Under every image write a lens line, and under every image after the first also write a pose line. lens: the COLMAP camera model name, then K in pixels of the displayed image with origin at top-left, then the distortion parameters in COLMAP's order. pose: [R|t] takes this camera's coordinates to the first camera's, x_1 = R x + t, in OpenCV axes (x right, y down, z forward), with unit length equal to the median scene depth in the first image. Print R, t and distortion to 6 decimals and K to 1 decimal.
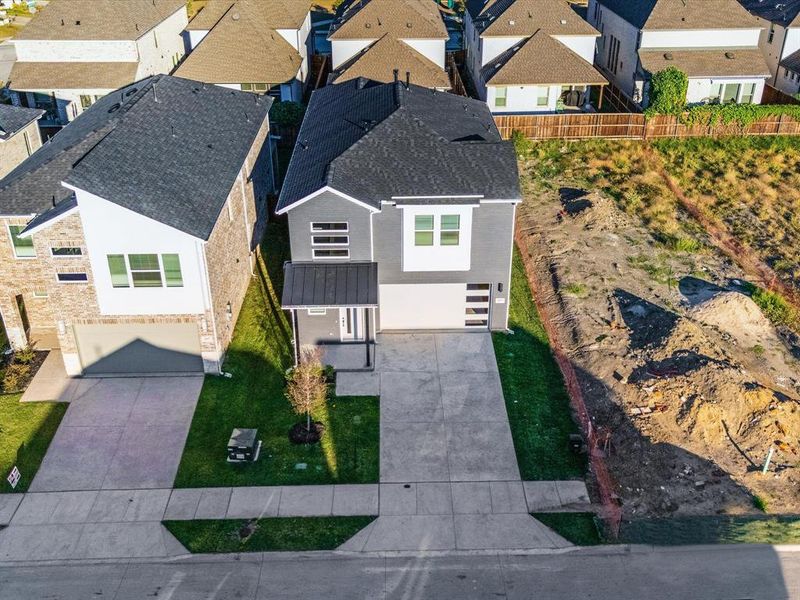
lens RADIAL K [[797.3, 0, 400.0], [0, 797.3, 300.0], [0, 0, 1]] dist [0.051839, -0.028409]
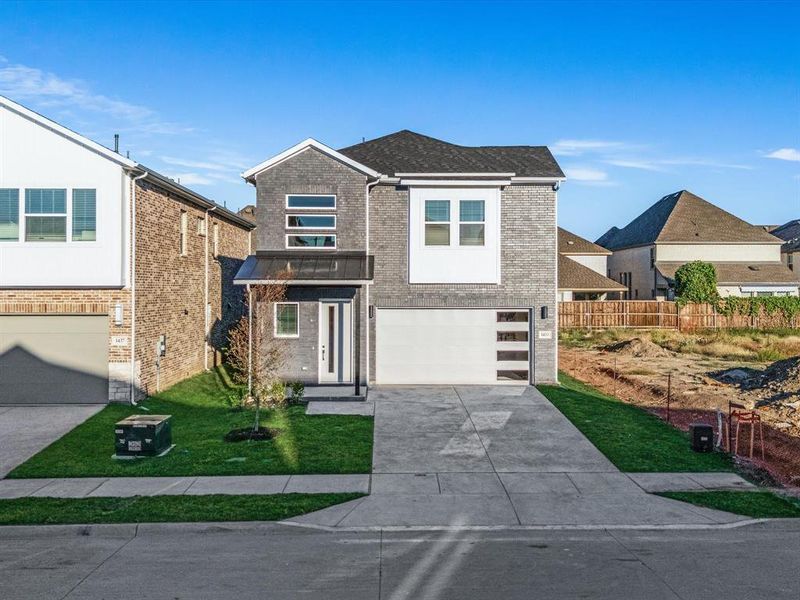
lens RADIAL K [[797.3, 0, 400.0], [0, 797.3, 300.0], [0, 0, 1]] dist [0.051839, -0.028409]
pose [[0.999963, 0.007581, 0.004083, -0.007697], [-0.004595, 0.870838, -0.491548, 0.352438], [-0.007282, 0.491511, 0.870841, 0.393176]]
